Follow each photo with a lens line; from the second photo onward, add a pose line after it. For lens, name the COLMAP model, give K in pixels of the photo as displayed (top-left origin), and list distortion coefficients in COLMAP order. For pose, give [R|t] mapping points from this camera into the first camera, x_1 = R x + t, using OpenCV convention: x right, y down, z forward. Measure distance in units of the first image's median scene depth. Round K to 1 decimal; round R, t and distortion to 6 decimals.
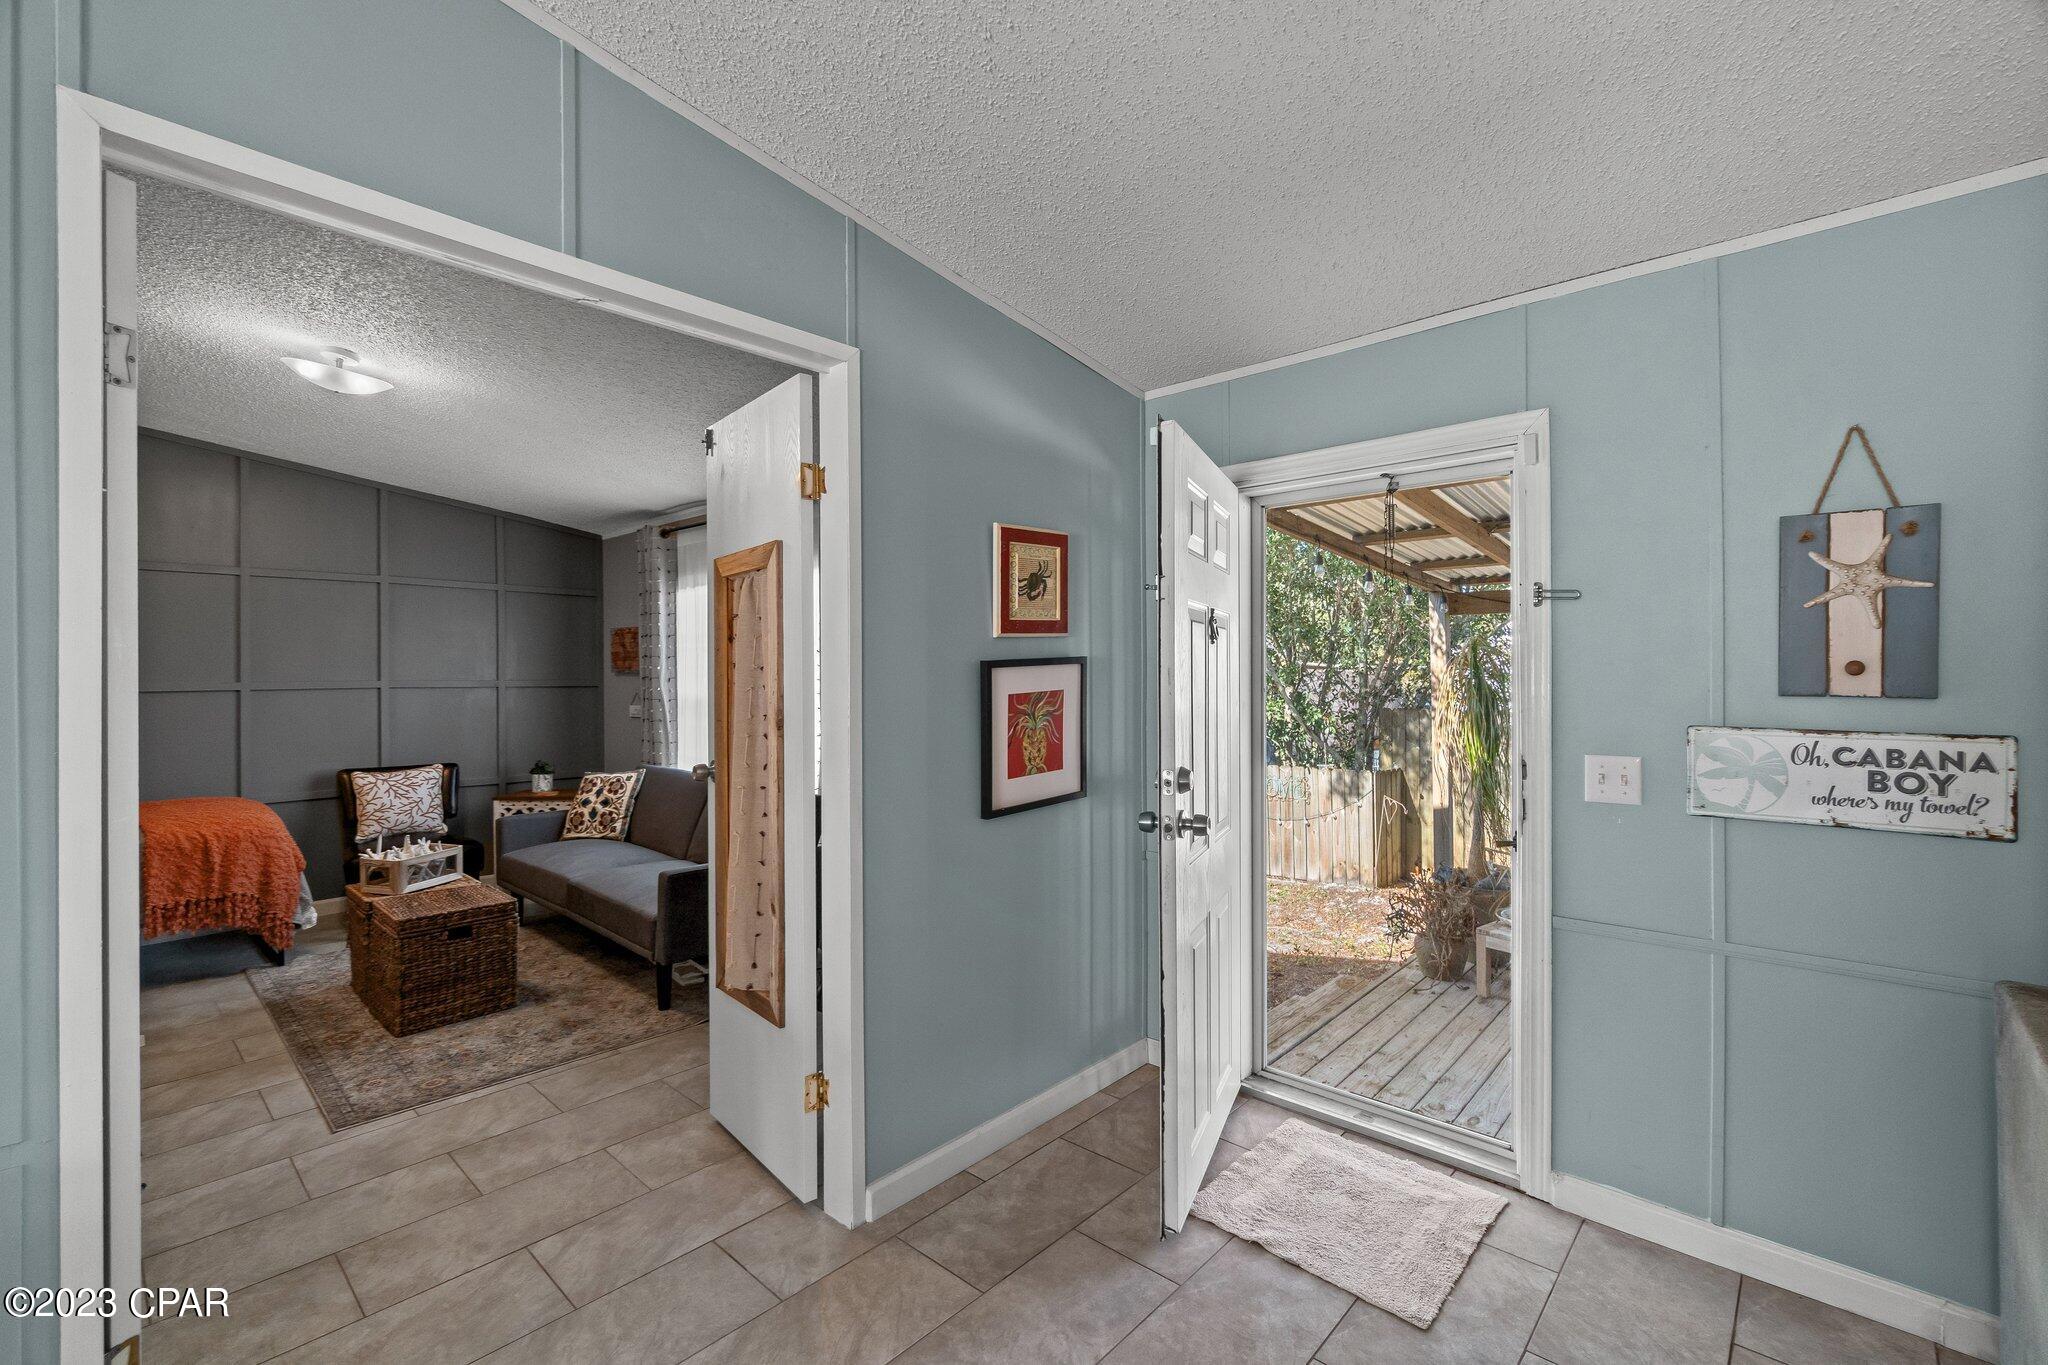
lens RADIAL K [[882.5, 0, 1027.7], [0, 882.5, 678.5], [0, 0, 1]] dist [-0.001736, 0.001395]
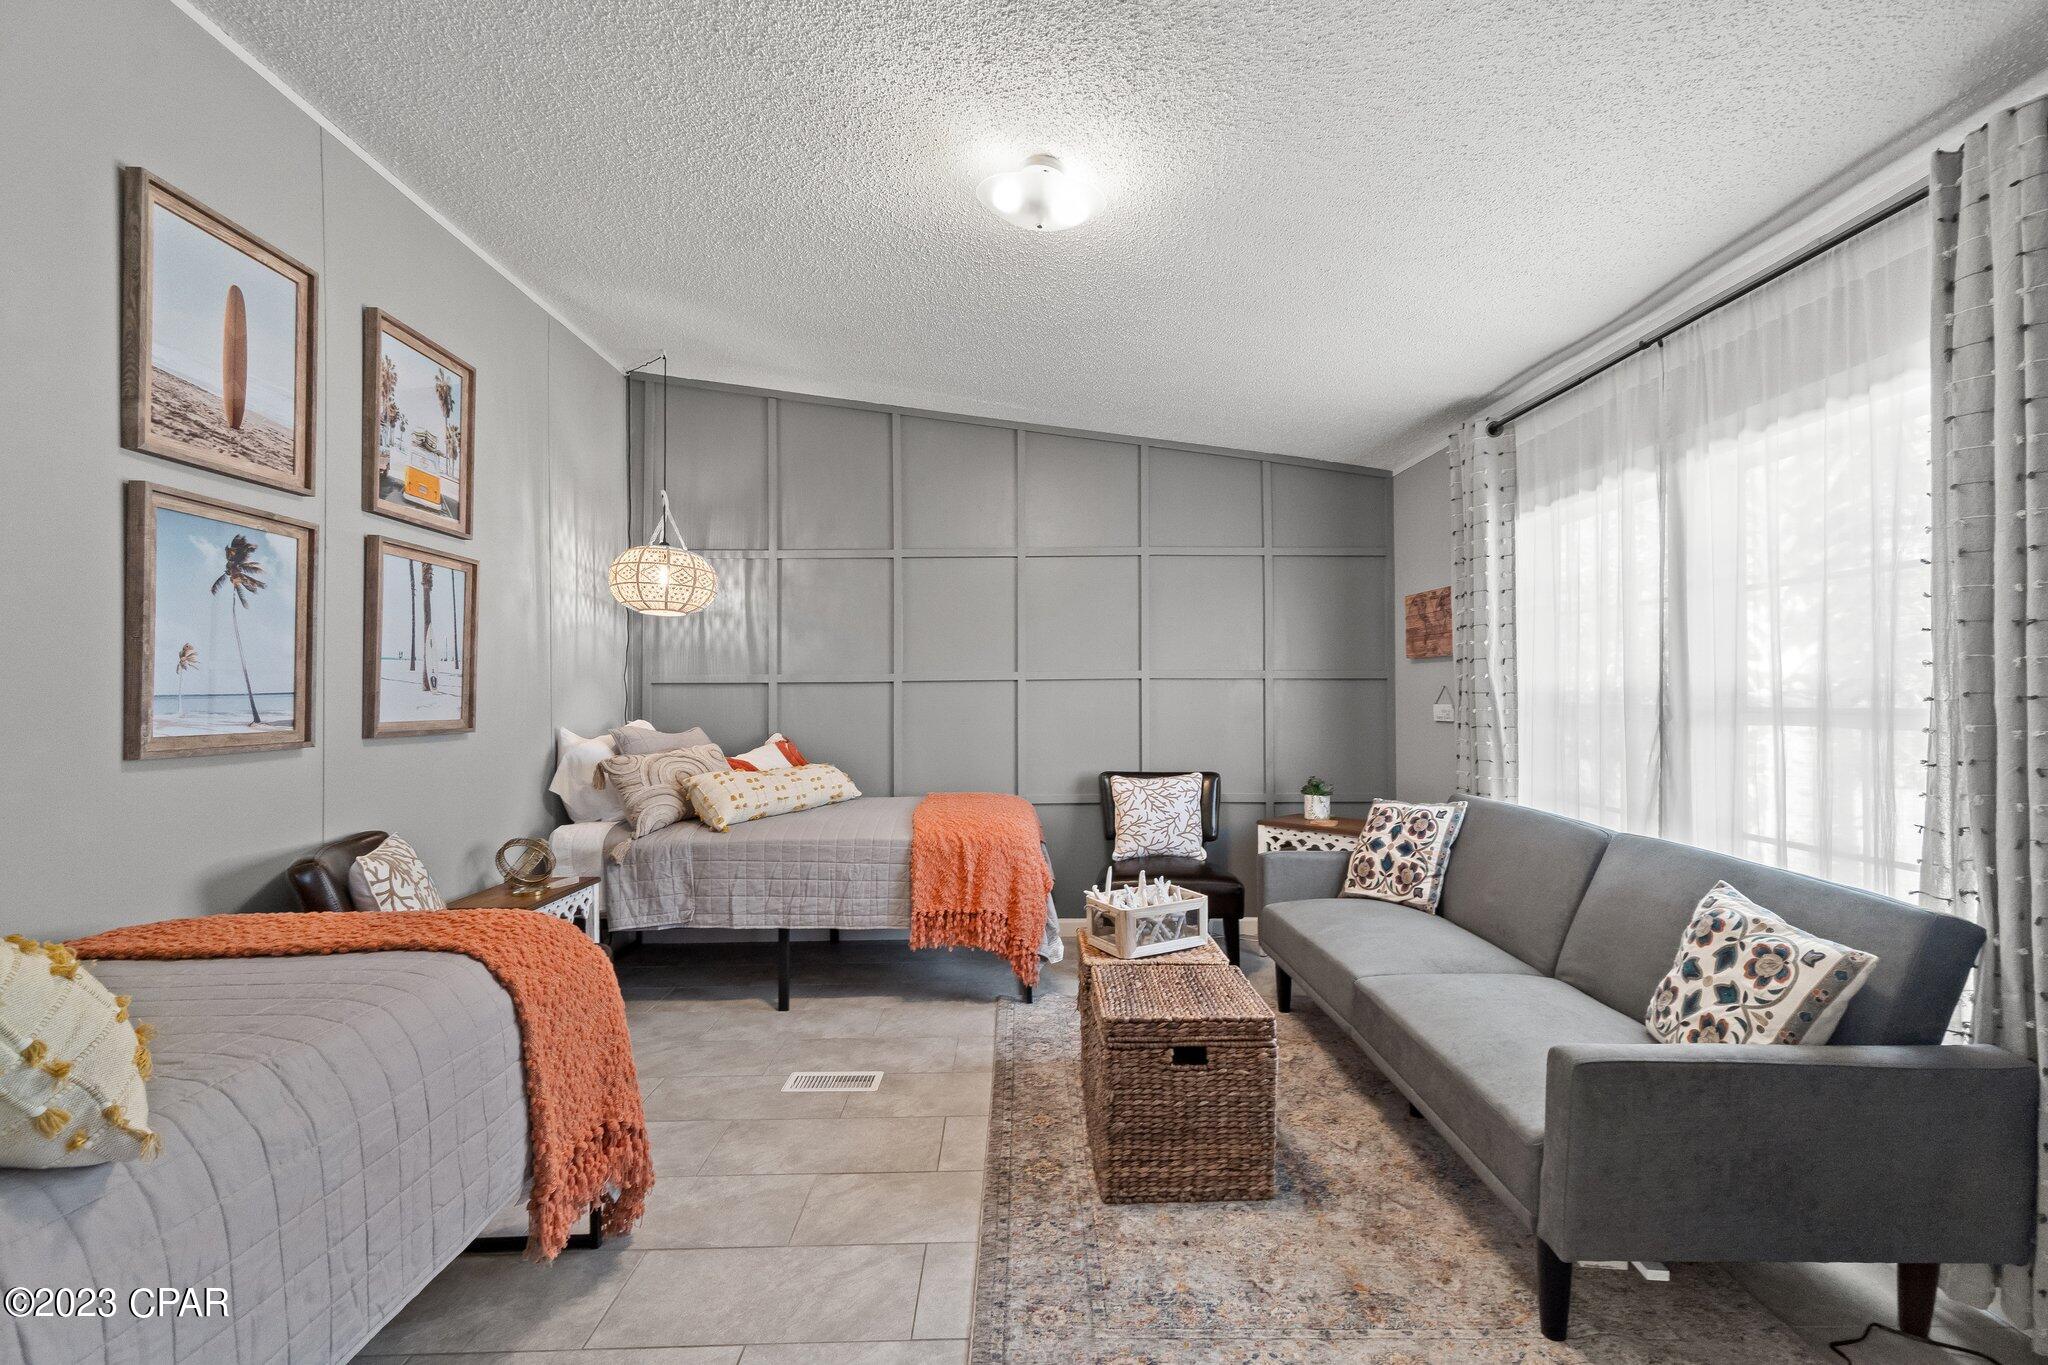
lens RADIAL K [[882.5, 0, 1027.8], [0, 882.5, 687.7], [0, 0, 1]] dist [-0.001736, 0.001395]
pose [[0.679862, -0.005295, -0.733321, -0.193612], [-0.000451, 0.999971, -0.007638, 0.027402], [0.733340, 0.005524, 0.679840, 0.358617]]
